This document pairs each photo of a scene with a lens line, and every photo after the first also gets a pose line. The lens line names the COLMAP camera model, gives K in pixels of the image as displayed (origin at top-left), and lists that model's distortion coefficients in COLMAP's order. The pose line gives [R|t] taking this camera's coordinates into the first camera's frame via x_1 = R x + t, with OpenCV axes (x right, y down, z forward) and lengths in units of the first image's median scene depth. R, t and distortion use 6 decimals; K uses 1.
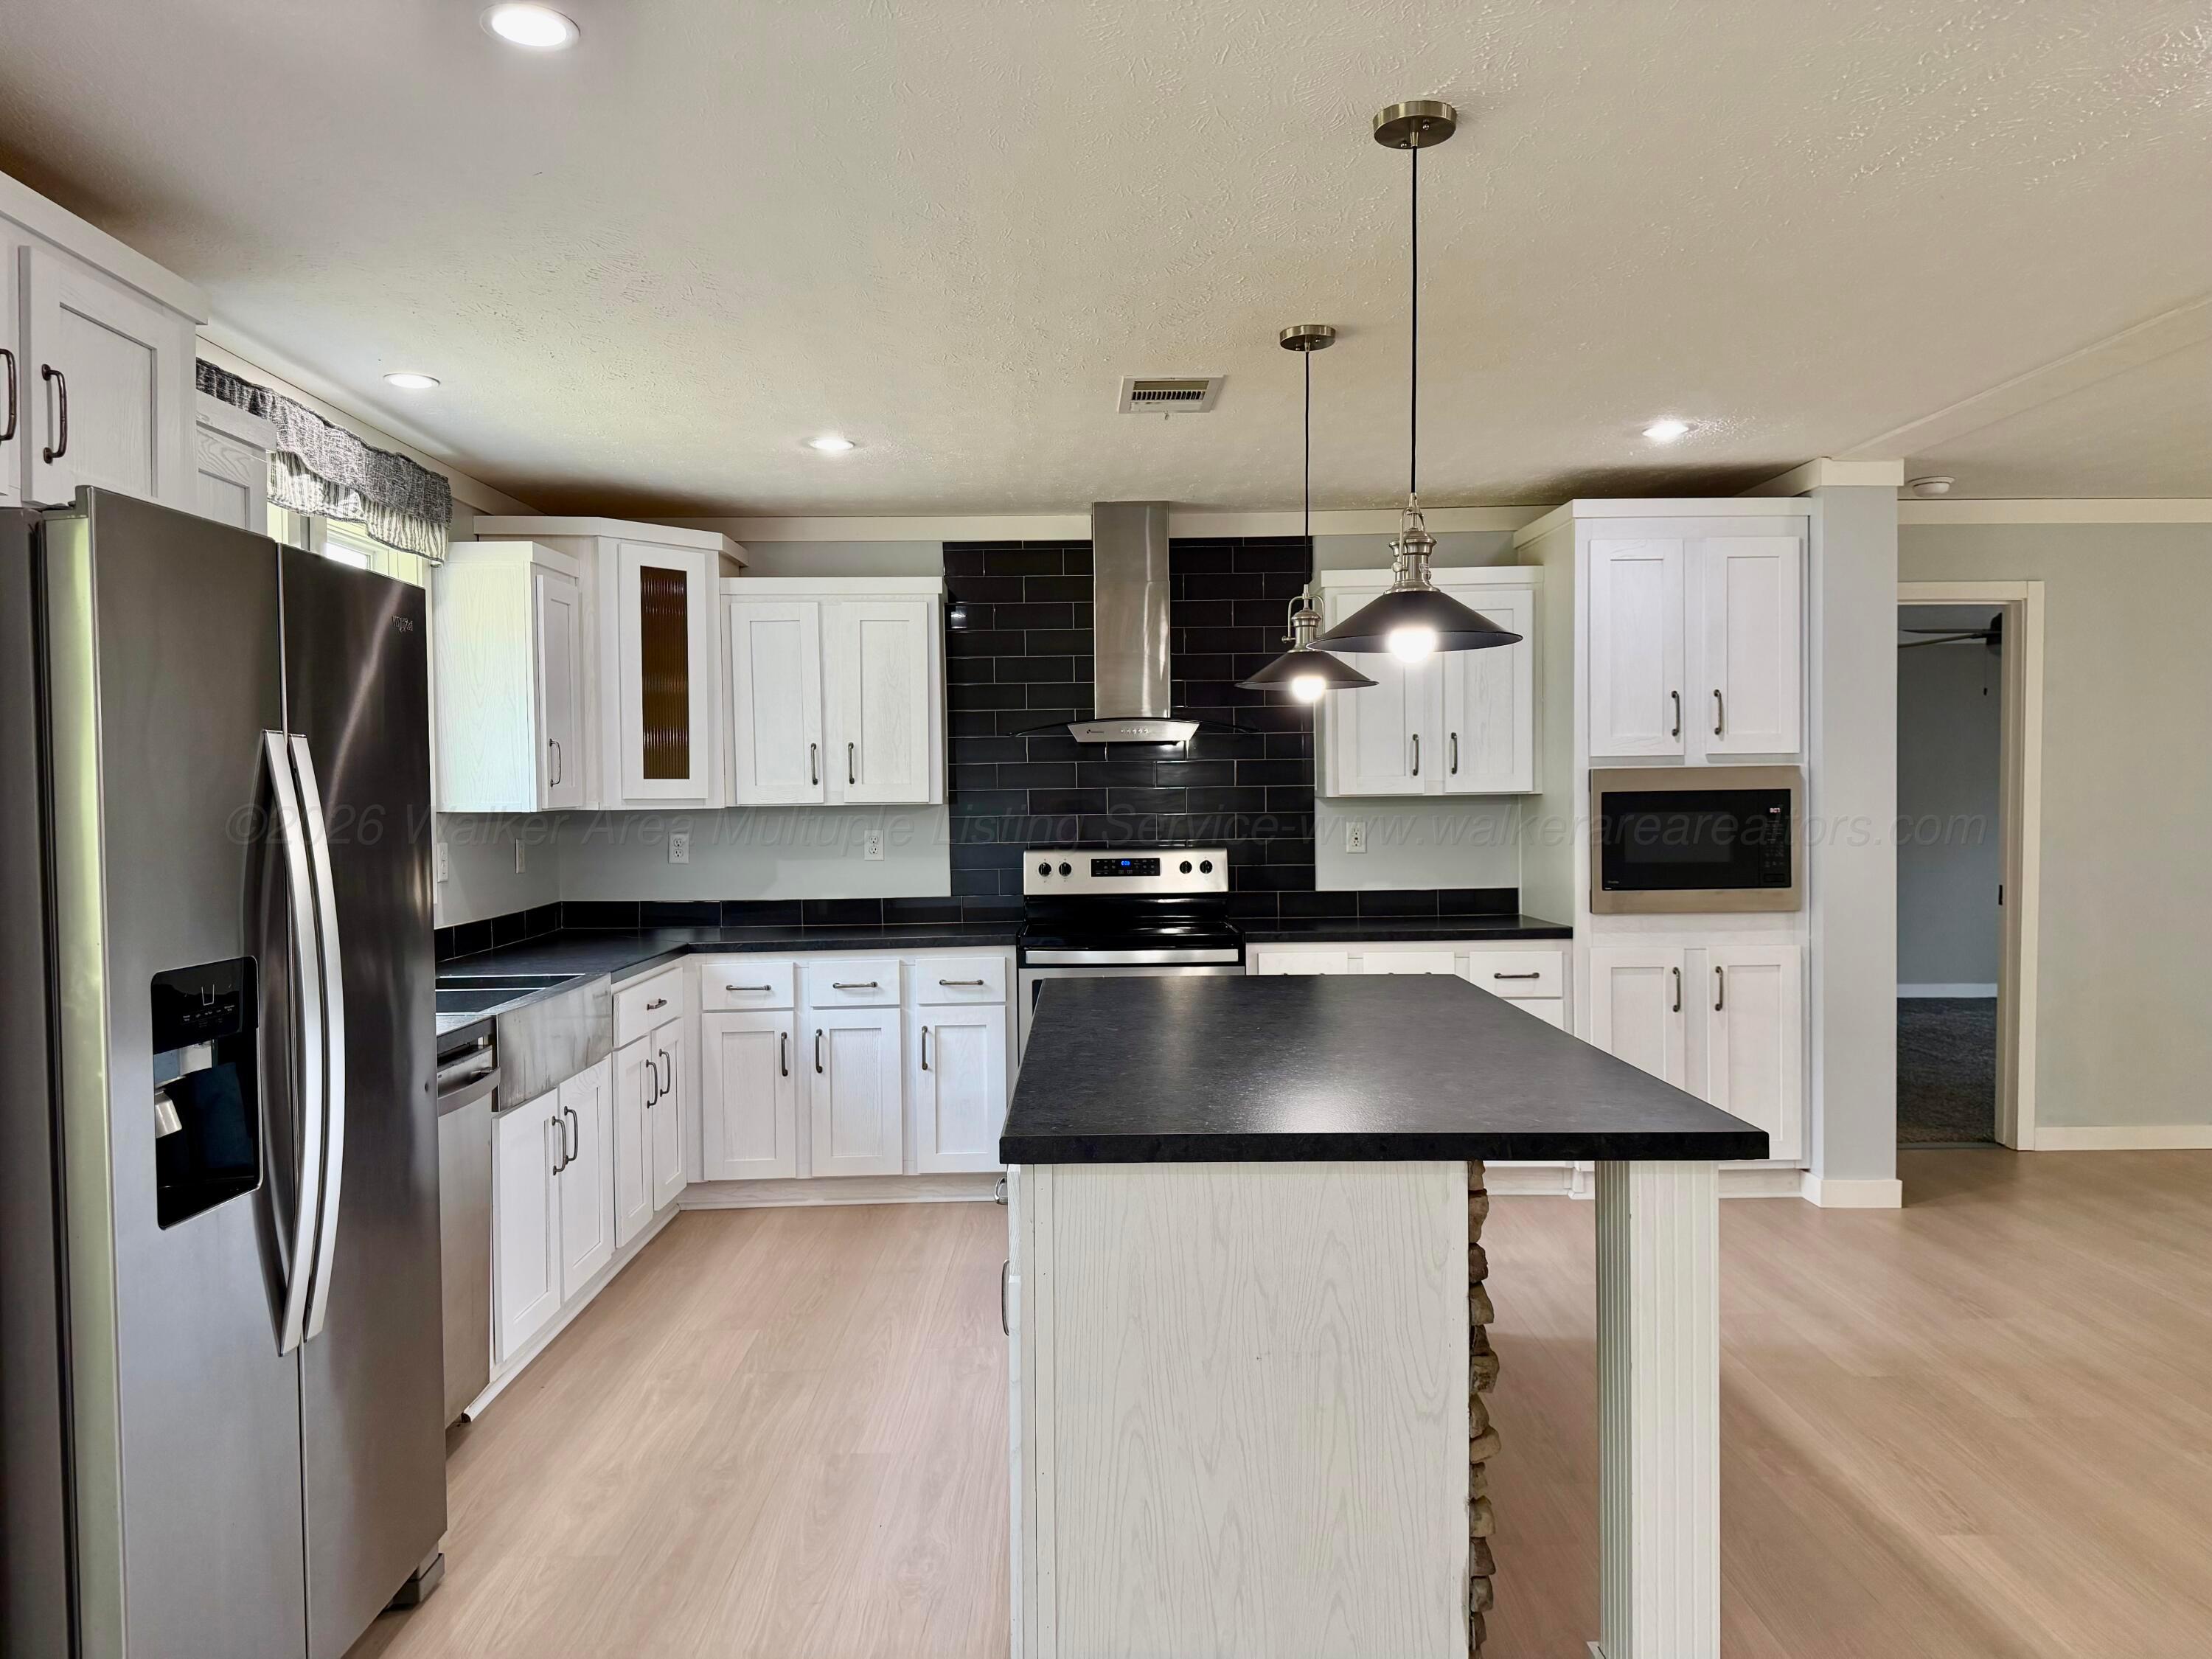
lens RADIAL K [[1554.9, 0, 1104.3], [0, 1554.9, 824.3], [0, 0, 1]] dist [0.072918, -0.090347]
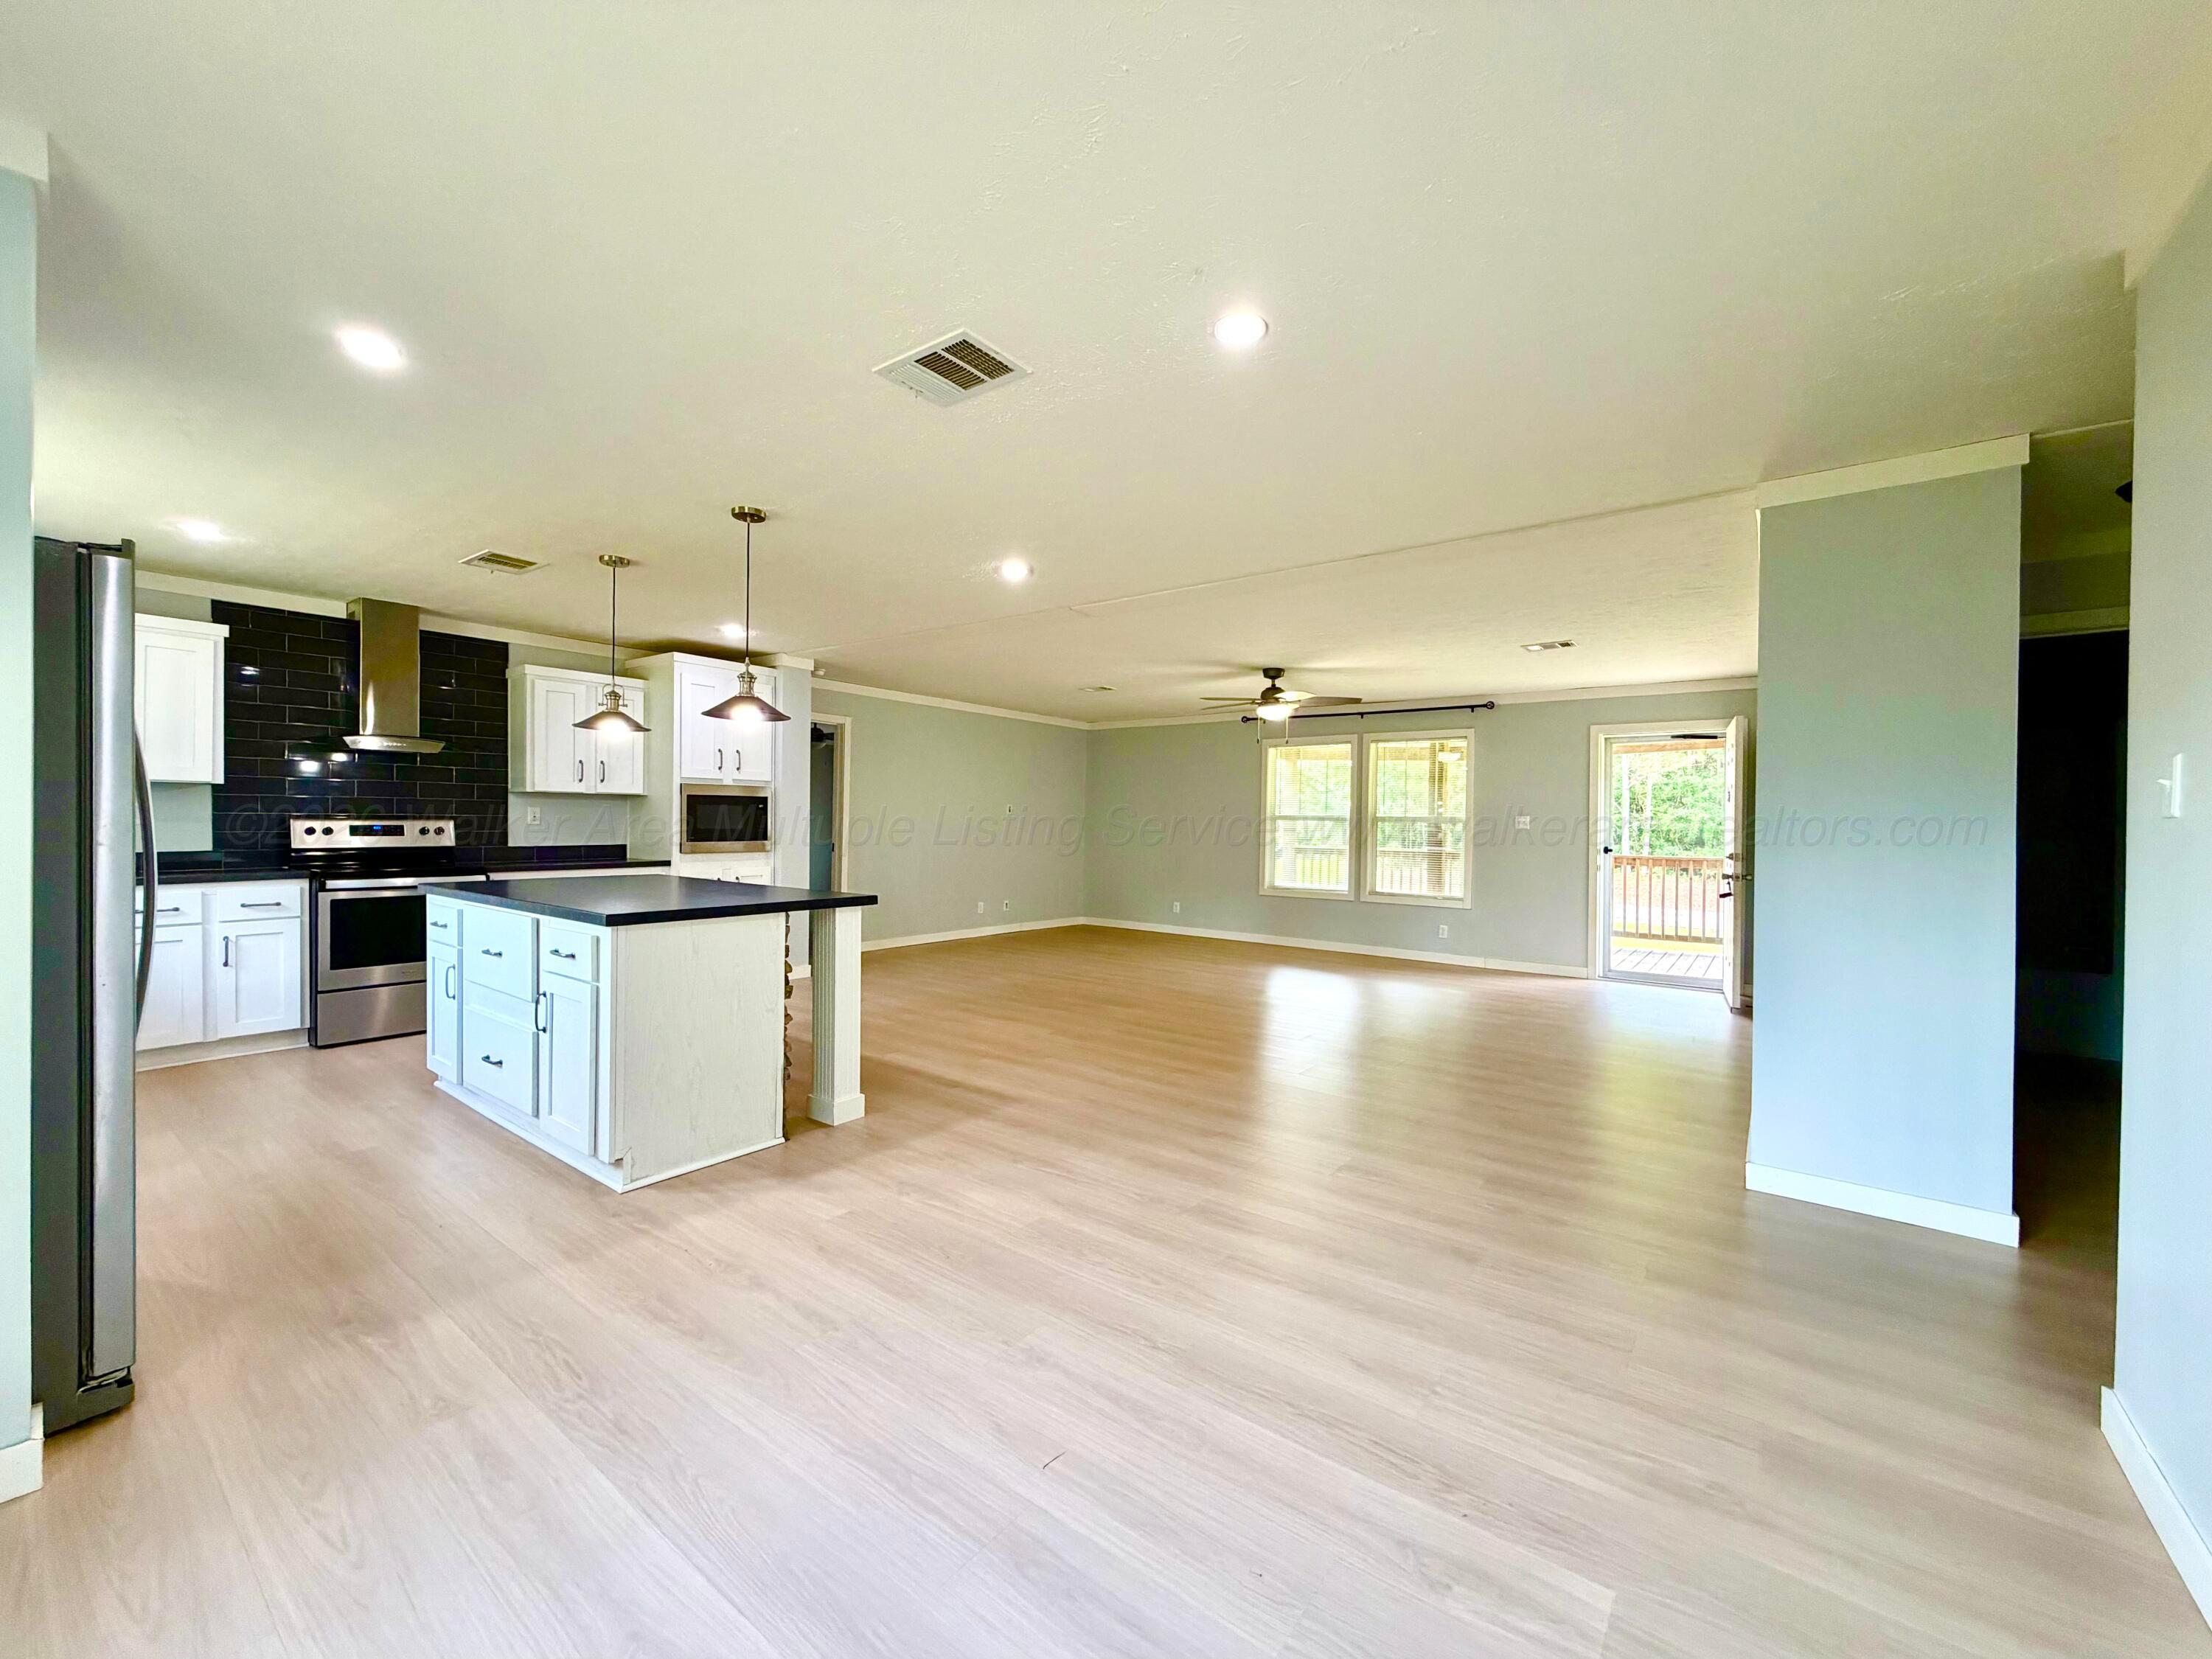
lens RADIAL K [[896.1, 0, 1097.0], [0, 896.1, 833.4], [0, 0, 1]] dist [0.000332, 0.008828]
pose [[0.614549, 0.005772, 0.788857, -0.281530], [-0.007487, 0.999971, -0.001484, 0.028575], [-0.788843, -0.004994, 0.614575, -0.159089]]
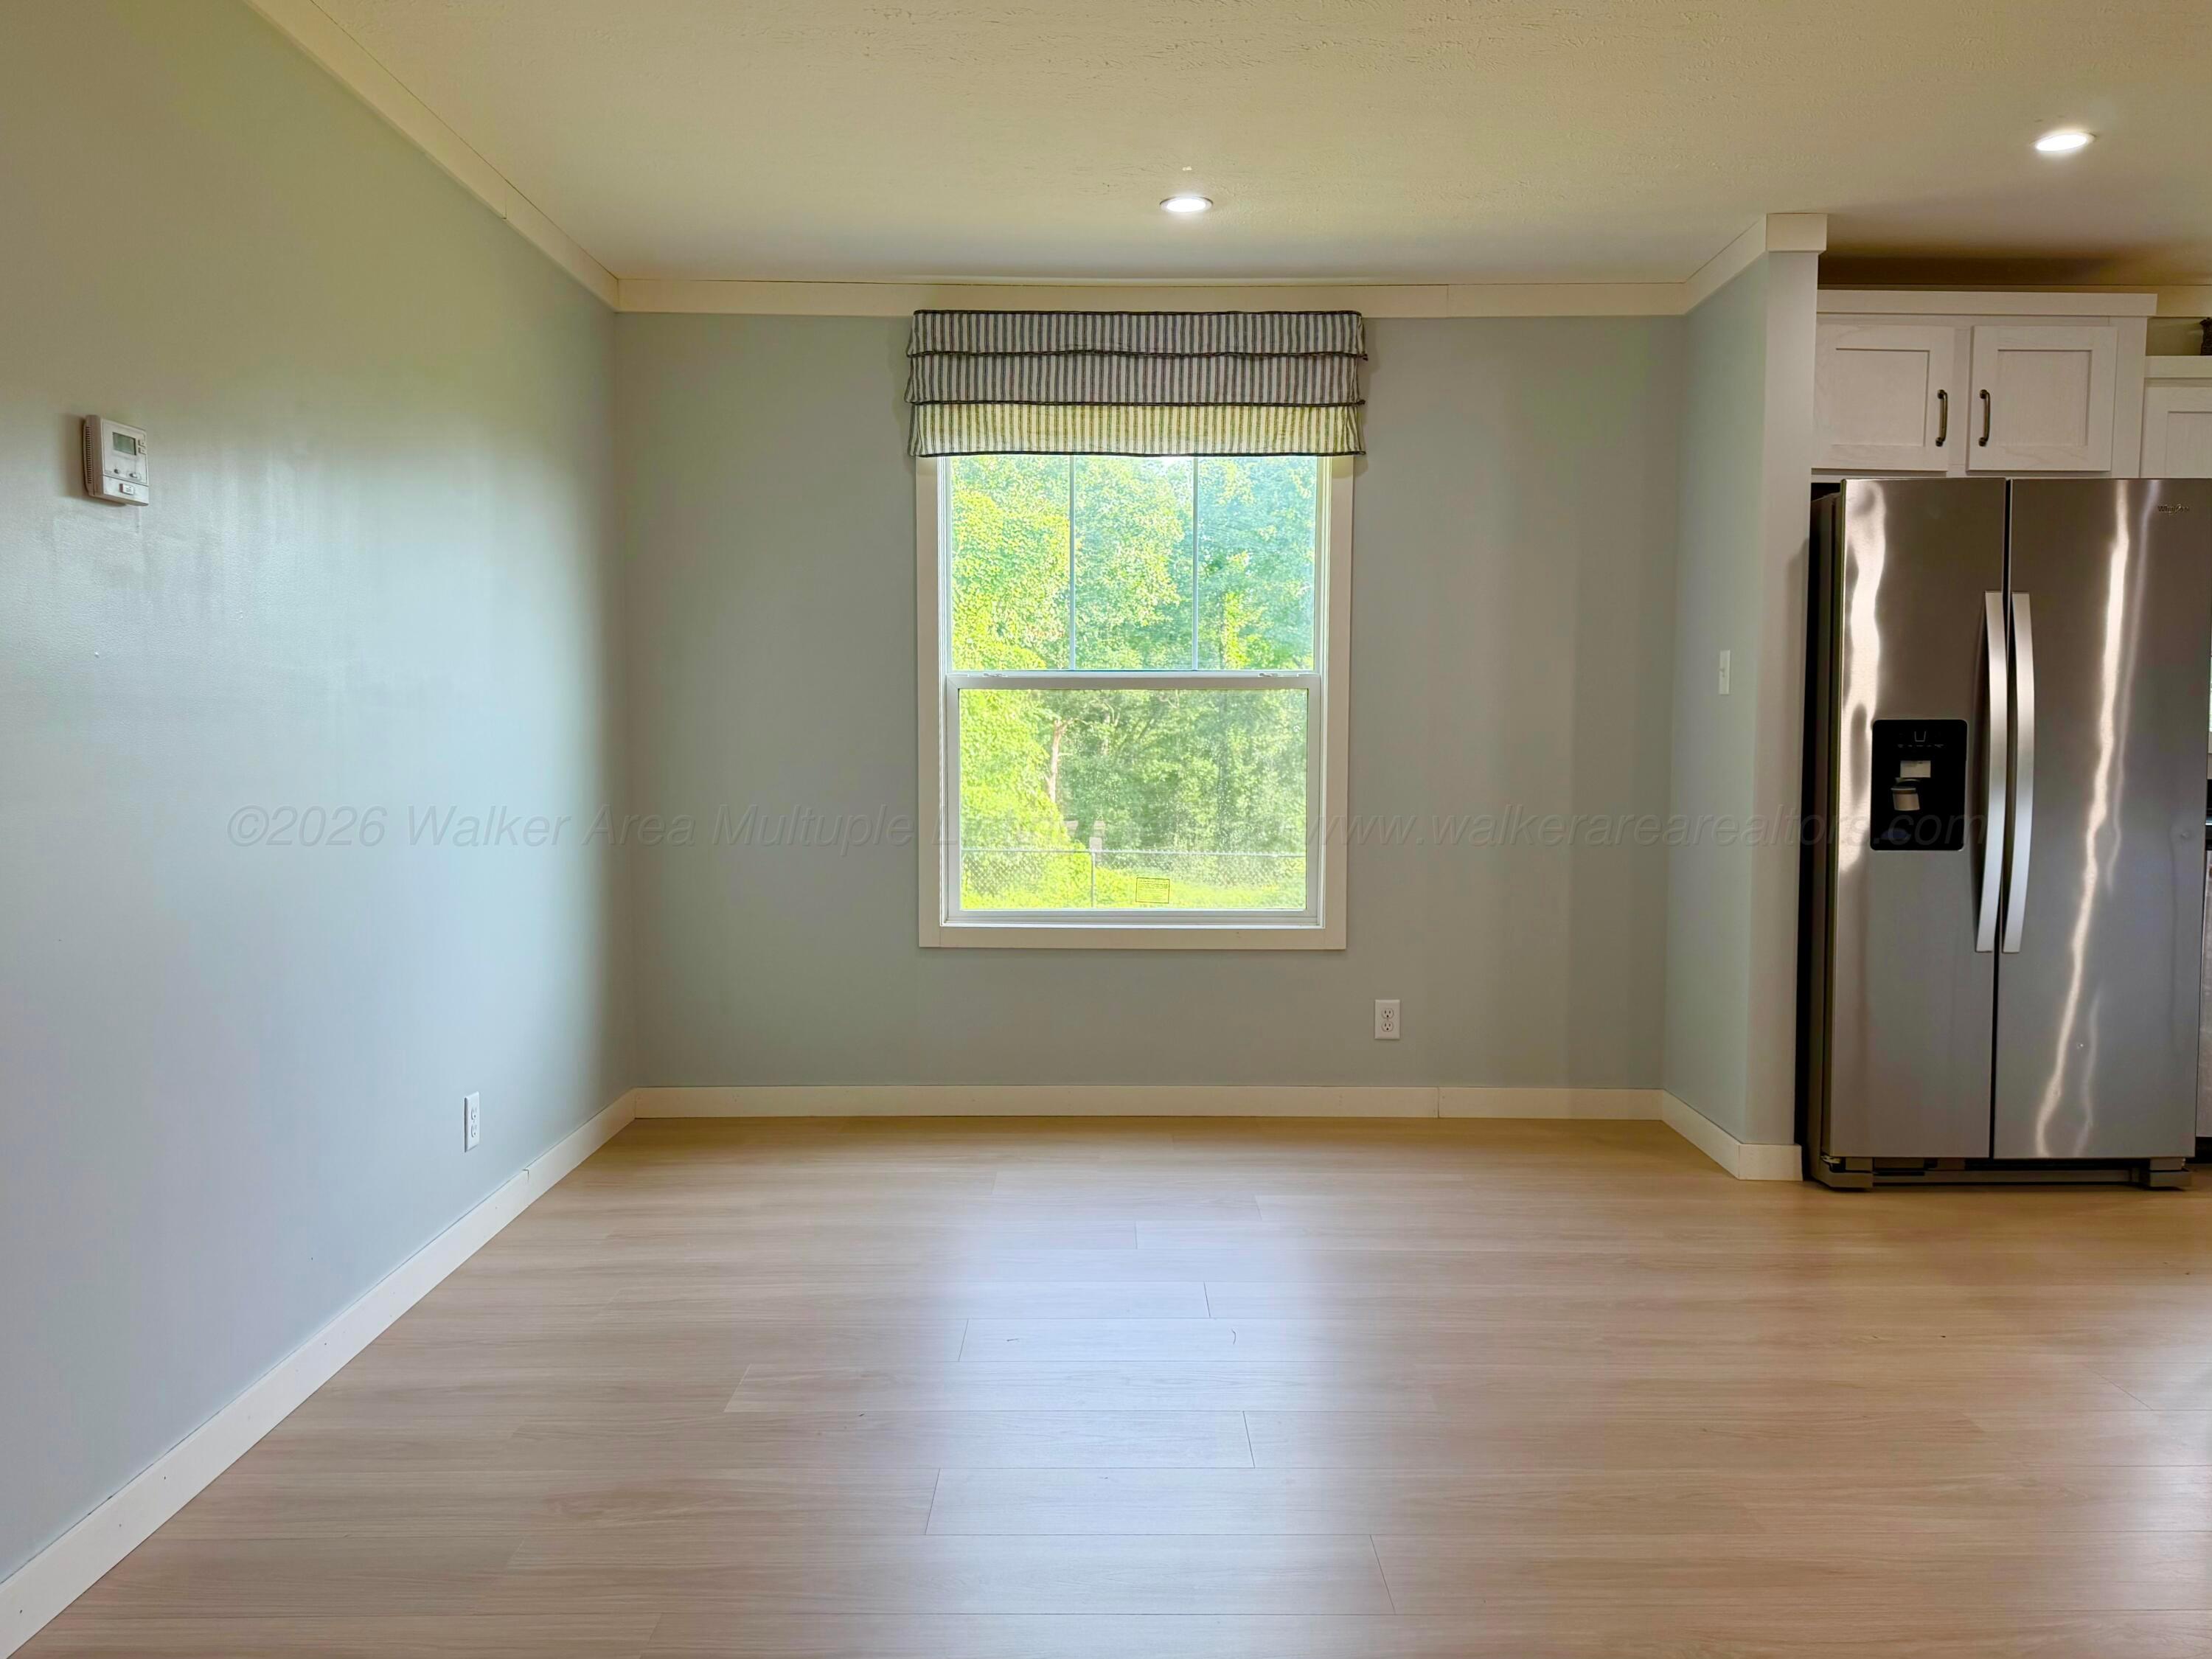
lens RADIAL K [[1776.5, 0, 1103.7], [0, 1776.5, 837.3], [0, 0, 1]] dist [0.006091, 0.000231]
pose [[-0.003458, 0.072163, -0.997387, 0.608114], [-0.018599, 0.997216, 0.072215, 0.036764], [0.999821, 0.018800, -0.002106, 0.014847]]
